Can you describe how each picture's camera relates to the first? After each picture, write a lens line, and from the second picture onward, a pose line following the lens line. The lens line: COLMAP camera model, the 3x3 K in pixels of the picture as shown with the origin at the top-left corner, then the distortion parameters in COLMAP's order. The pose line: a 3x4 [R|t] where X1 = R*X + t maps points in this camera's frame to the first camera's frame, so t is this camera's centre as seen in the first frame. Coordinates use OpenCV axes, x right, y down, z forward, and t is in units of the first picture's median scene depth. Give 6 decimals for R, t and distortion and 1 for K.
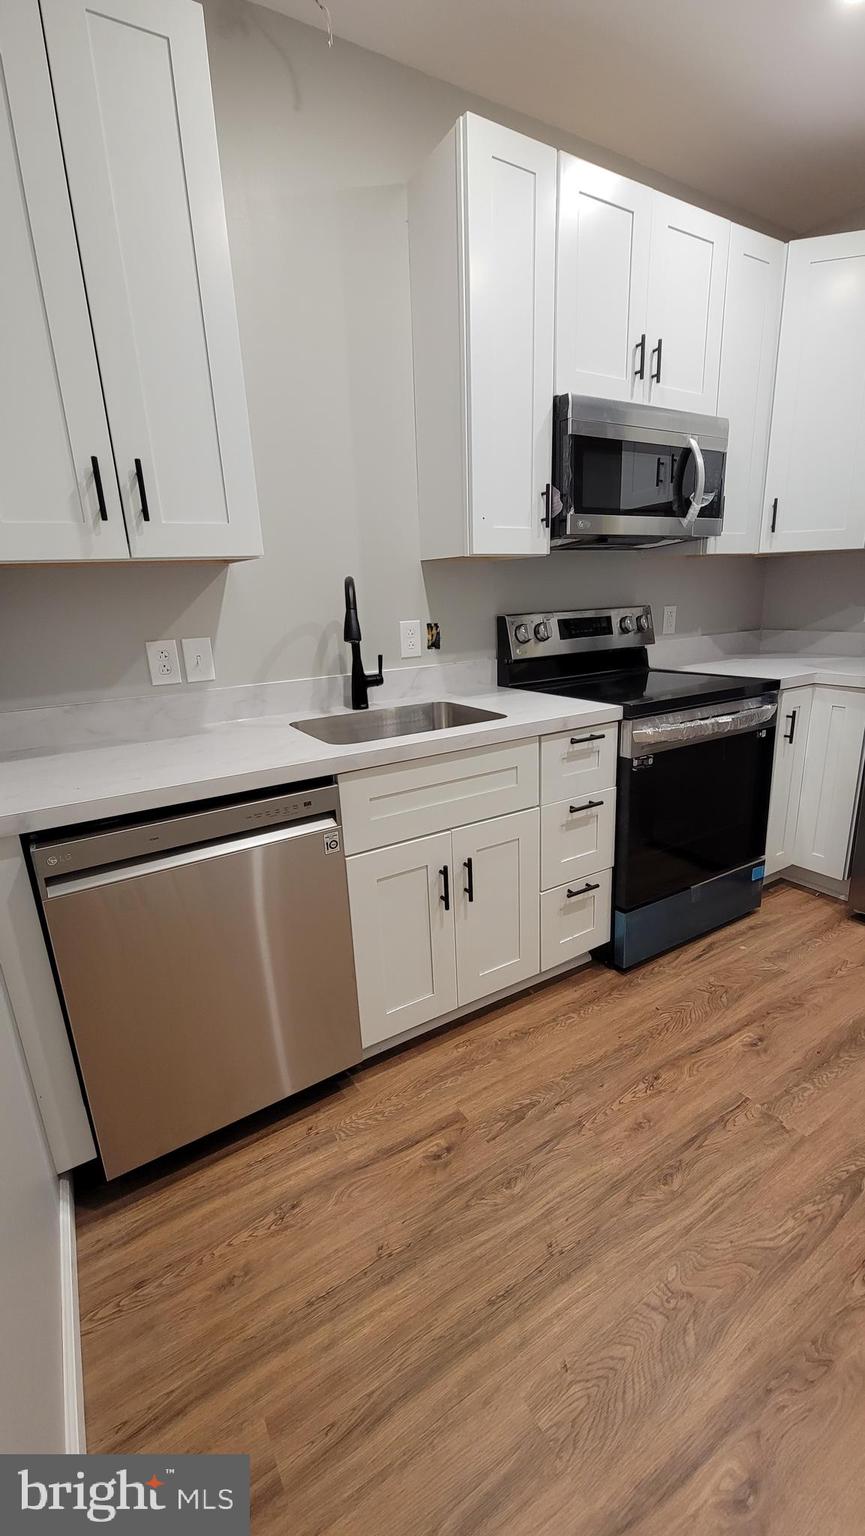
lens RADIAL K [[624.4, 0, 431.5], [0, 624.4, 765.3], [0, 0, 1]] dist [-0.001213, 0.000057]
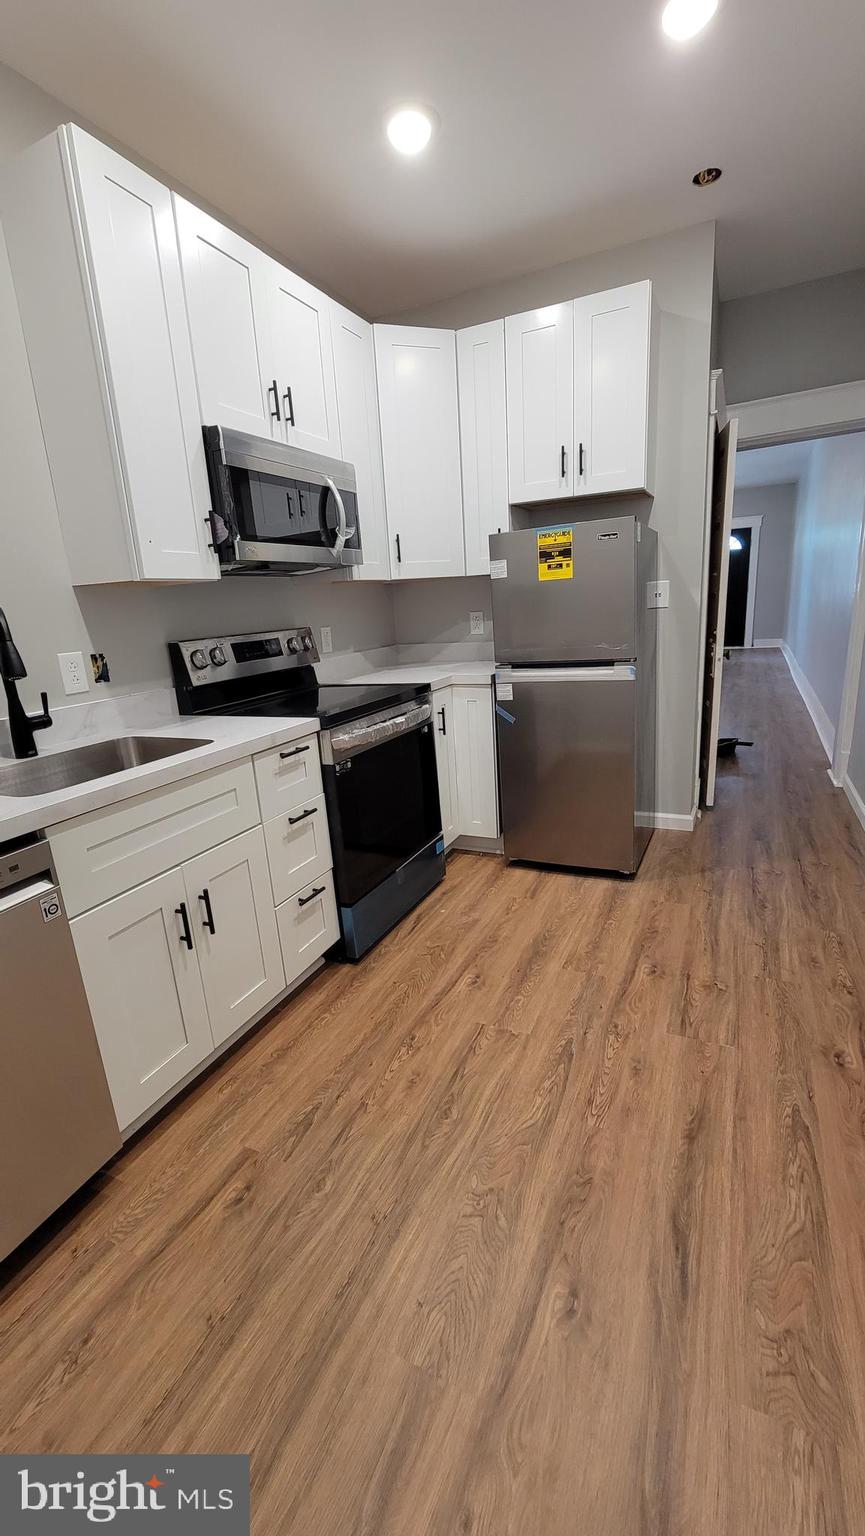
lens RADIAL K [[624.4, 0, 431.5], [0, 624.4, 765.3], [0, 0, 1]] dist [-0.001213, 0.000057]
pose [[0.840395, -0.151688, 0.520314, -0.106174], [0.173237, 0.984853, 0.007309, 0.012145], [-0.513542, 0.083995, 0.853944, -0.016725]]
